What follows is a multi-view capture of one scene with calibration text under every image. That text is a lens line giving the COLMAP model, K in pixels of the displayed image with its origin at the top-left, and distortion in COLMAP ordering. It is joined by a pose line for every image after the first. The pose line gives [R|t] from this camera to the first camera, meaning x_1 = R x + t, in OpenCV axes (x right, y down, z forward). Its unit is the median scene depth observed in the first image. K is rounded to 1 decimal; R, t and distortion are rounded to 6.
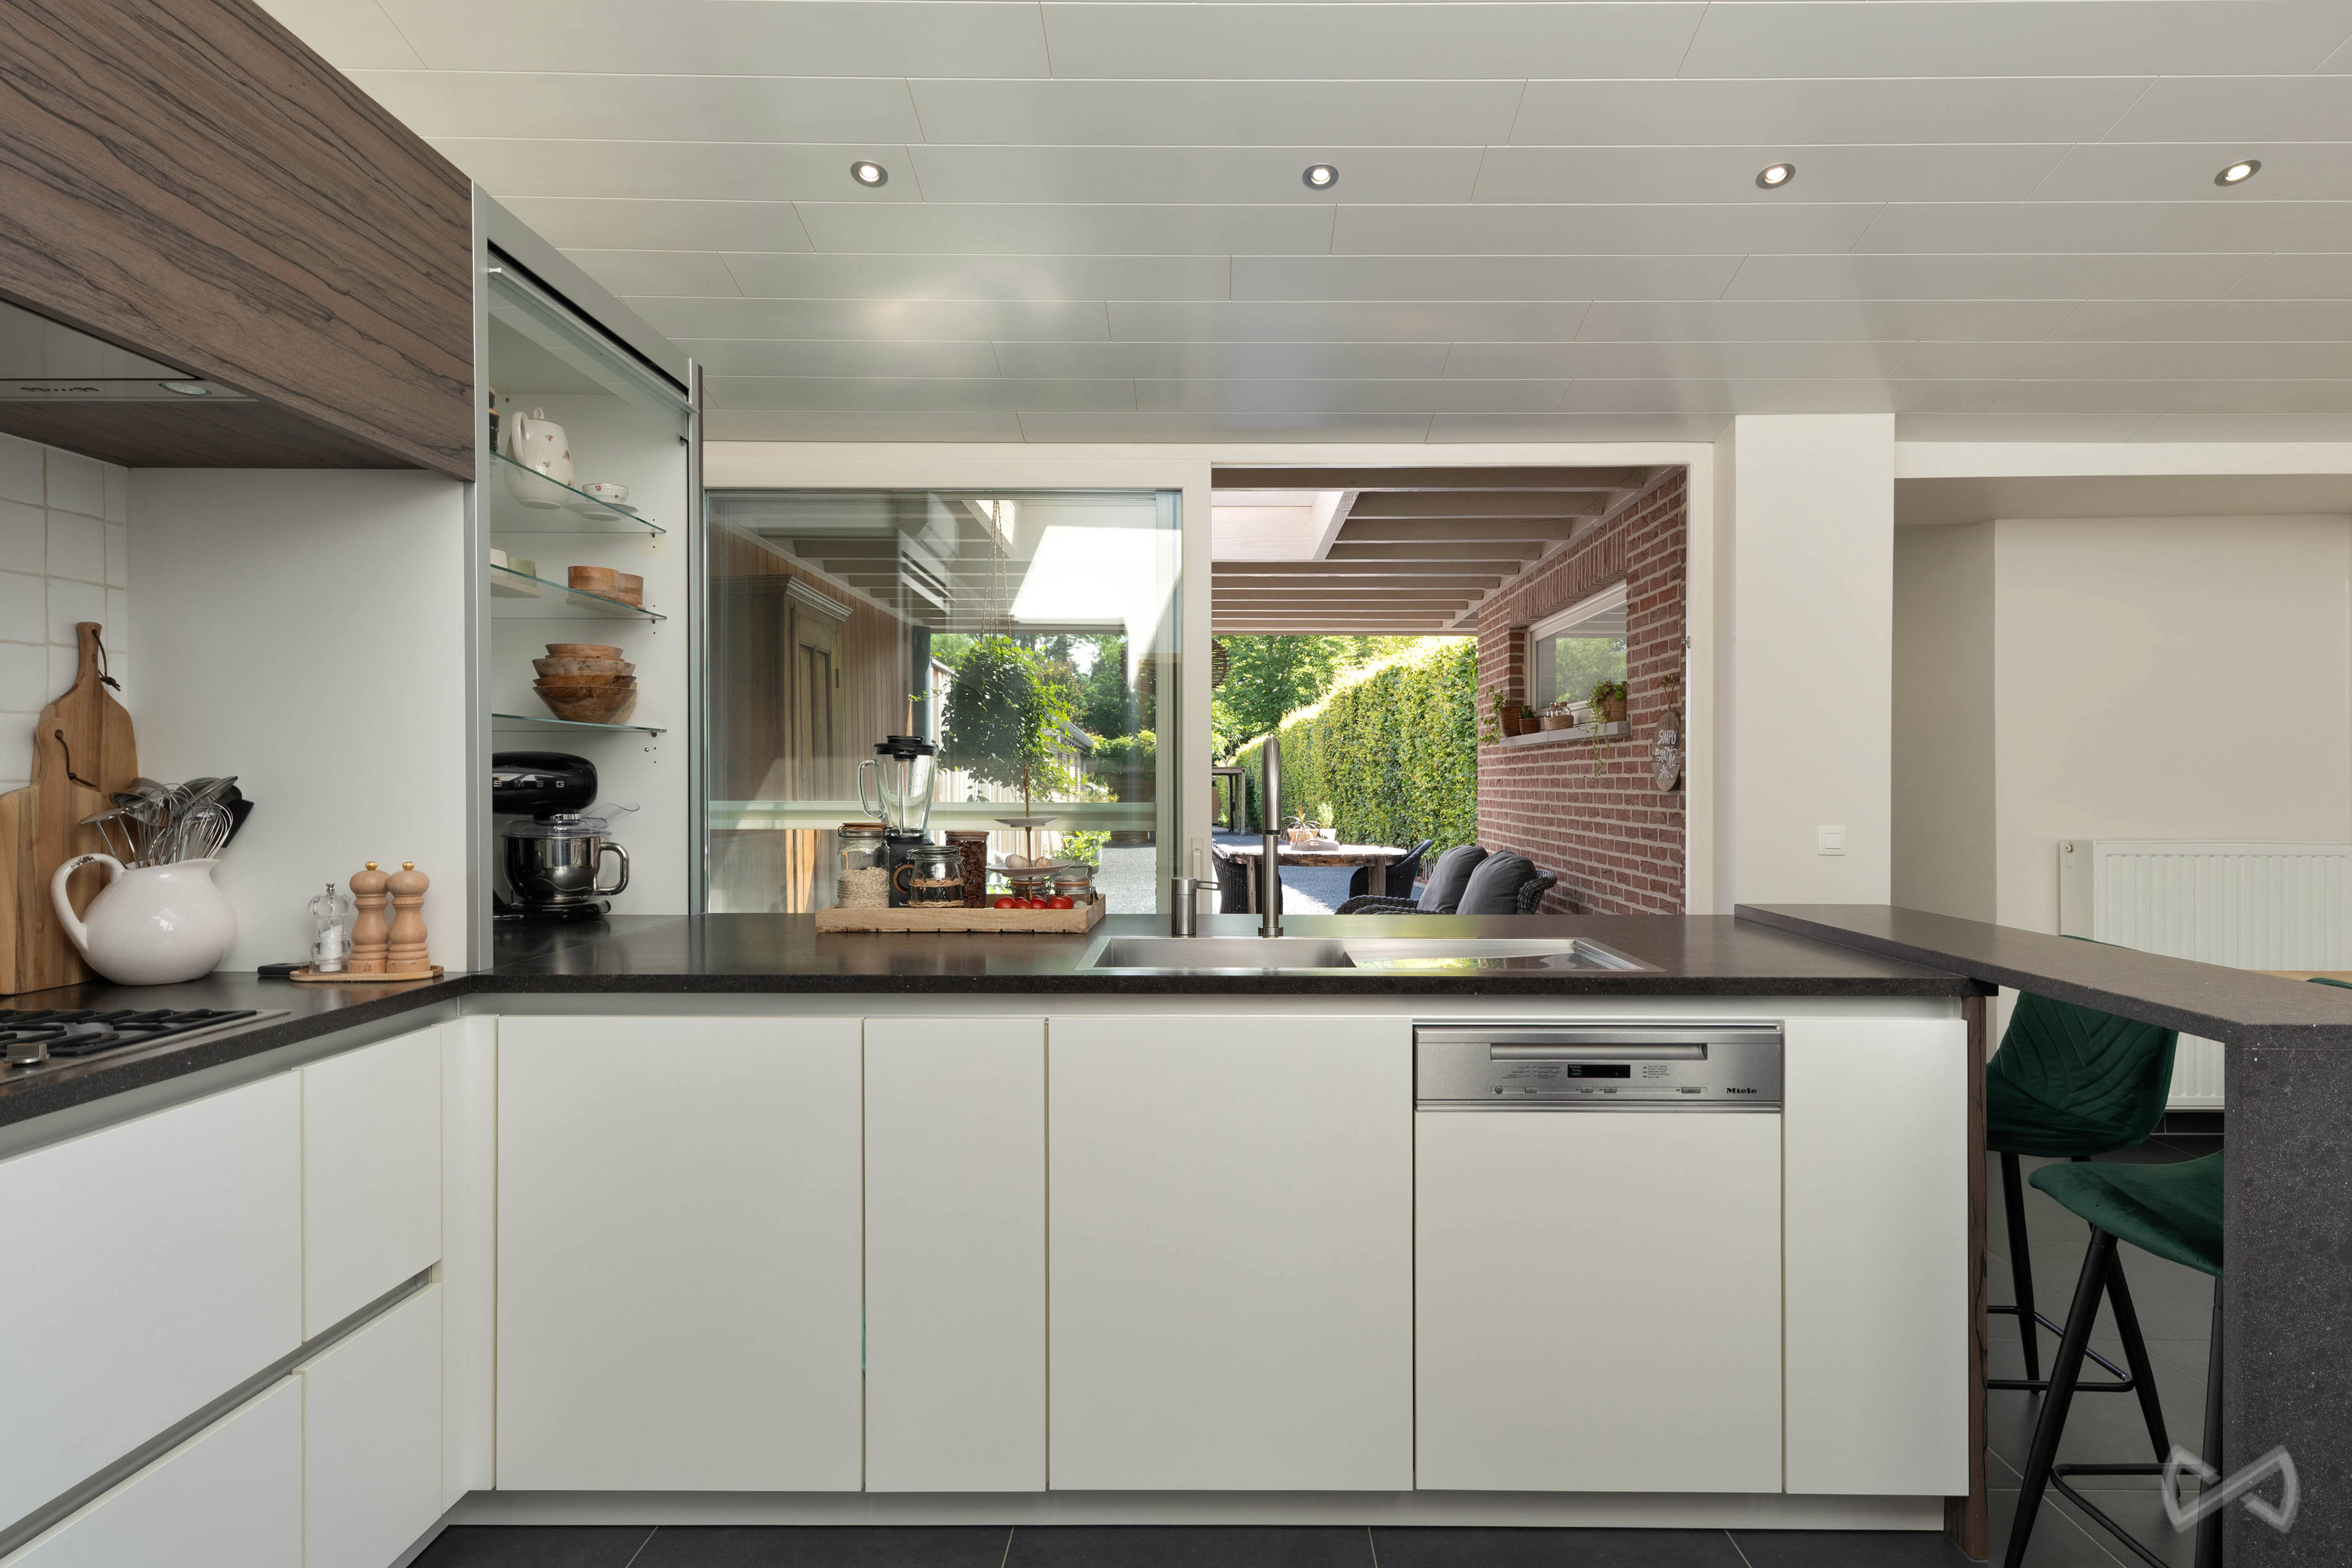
lens RADIAL K [[1303.5, 0, 1186.0], [0, 1303.5, 788.4], [0, 0, 1]] dist [0.006688, 0.000773]
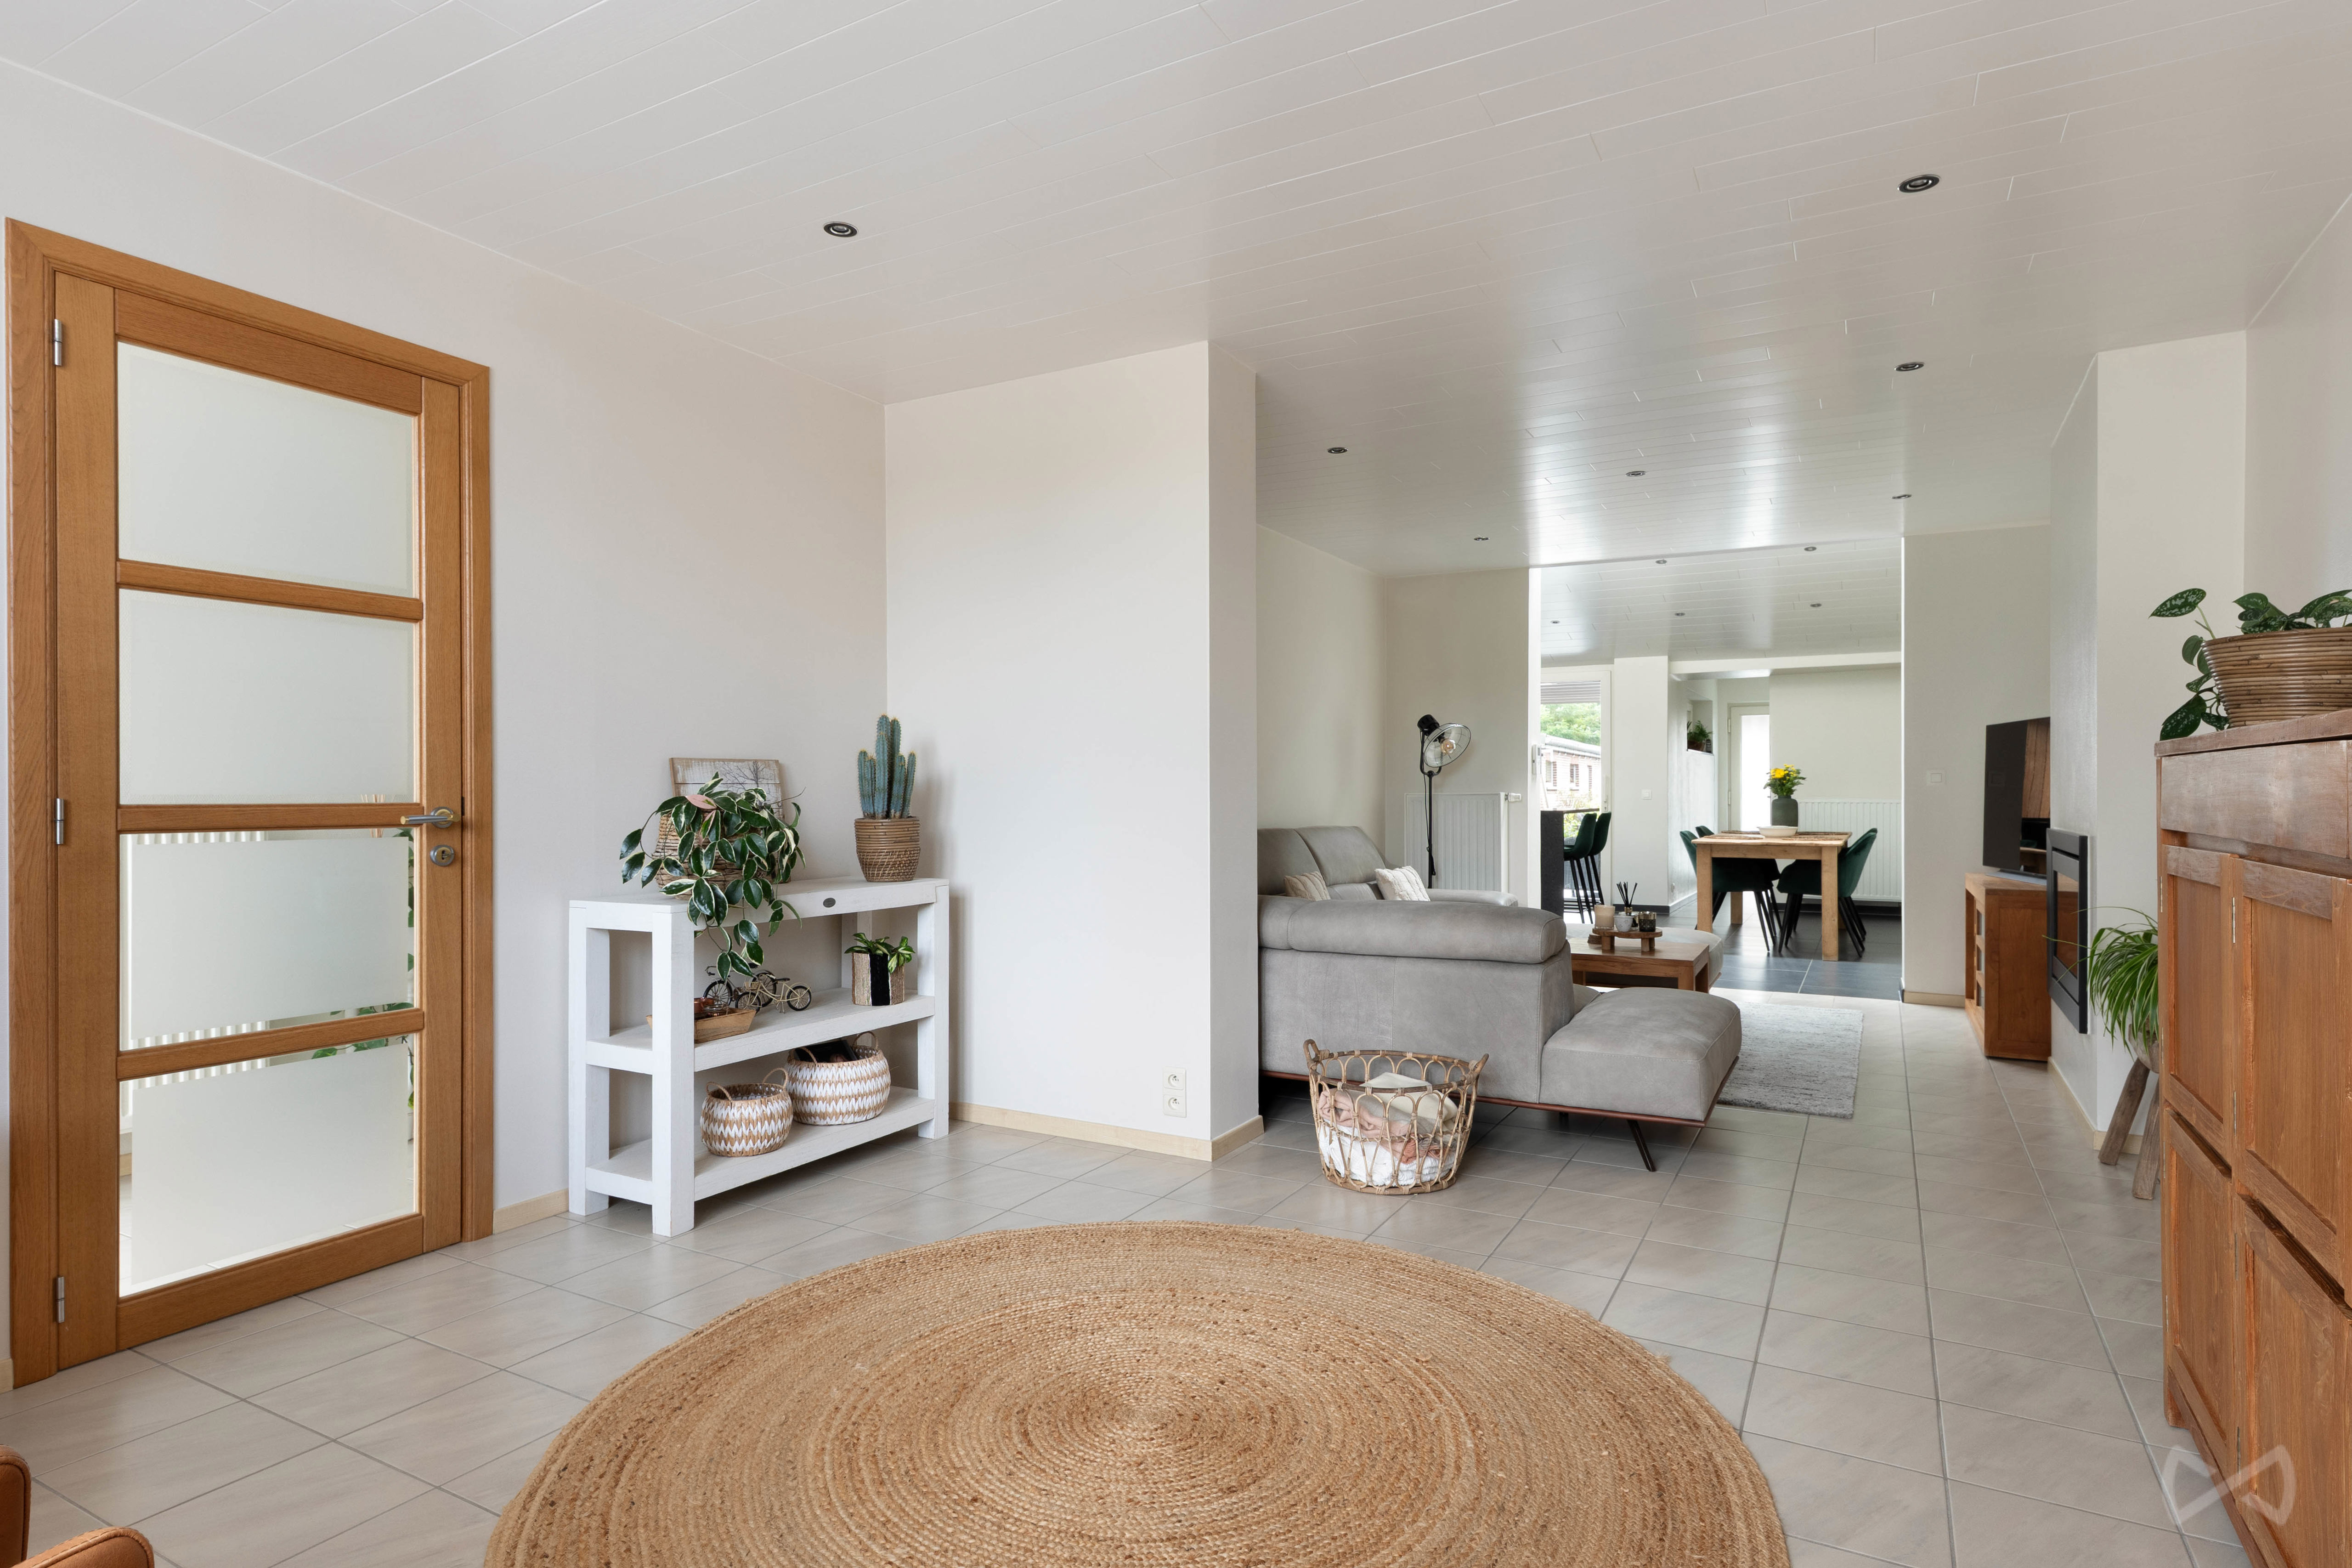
lens RADIAL K [[1243.1, 0, 1182.5], [0, 1243.1, 795.2], [0, 0, 1]] dist [0.002313, -0.000059]
pose [[0.884041, -0.000868, -0.467409, 1.618917], [0.000315, 0.999999, -0.001261, 0.082036], [0.467410, 0.000968, 0.884040, -3.805660]]
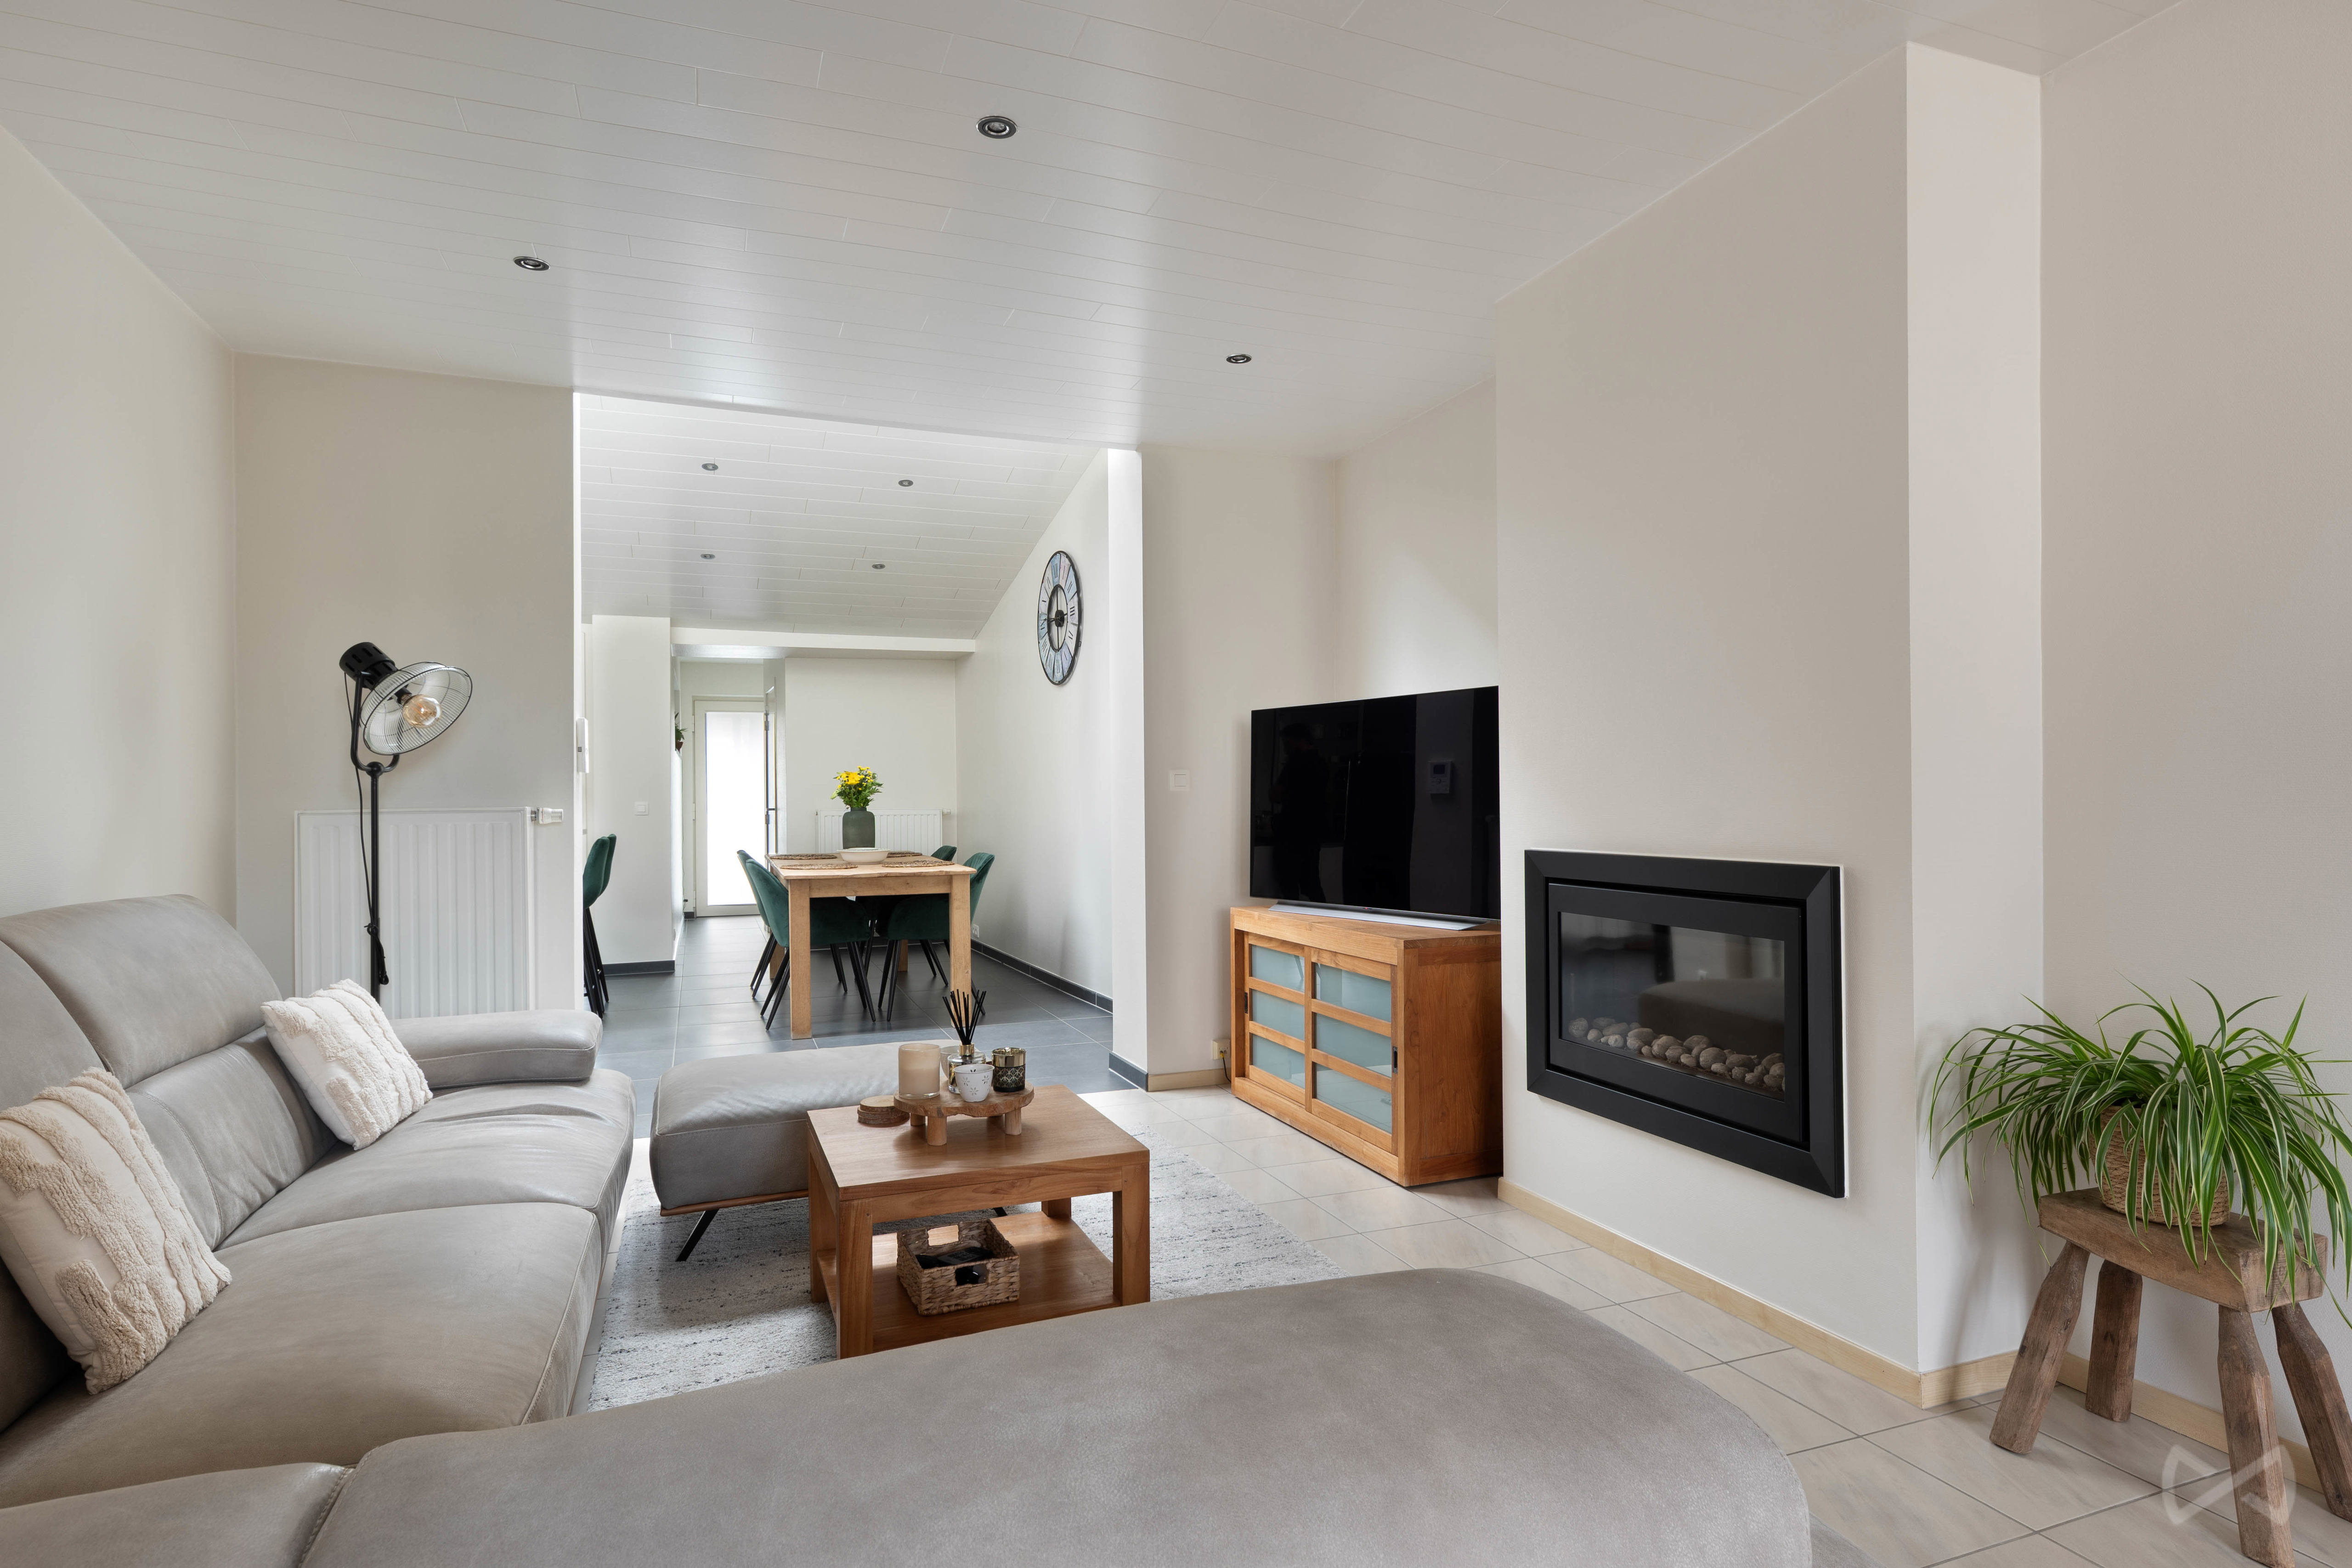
lens RADIAL K [[1243.1, 0, 1182.5], [0, 1243.1, 795.2], [0, 0, 1]] dist [0.002313, -0.000059]
pose [[0.925944, -0.008847, 0.377556, 0.986841], [0.011871, 0.999913, -0.005682, 0.074904], [-0.377473, 0.009744, 0.925969, -2.352777]]
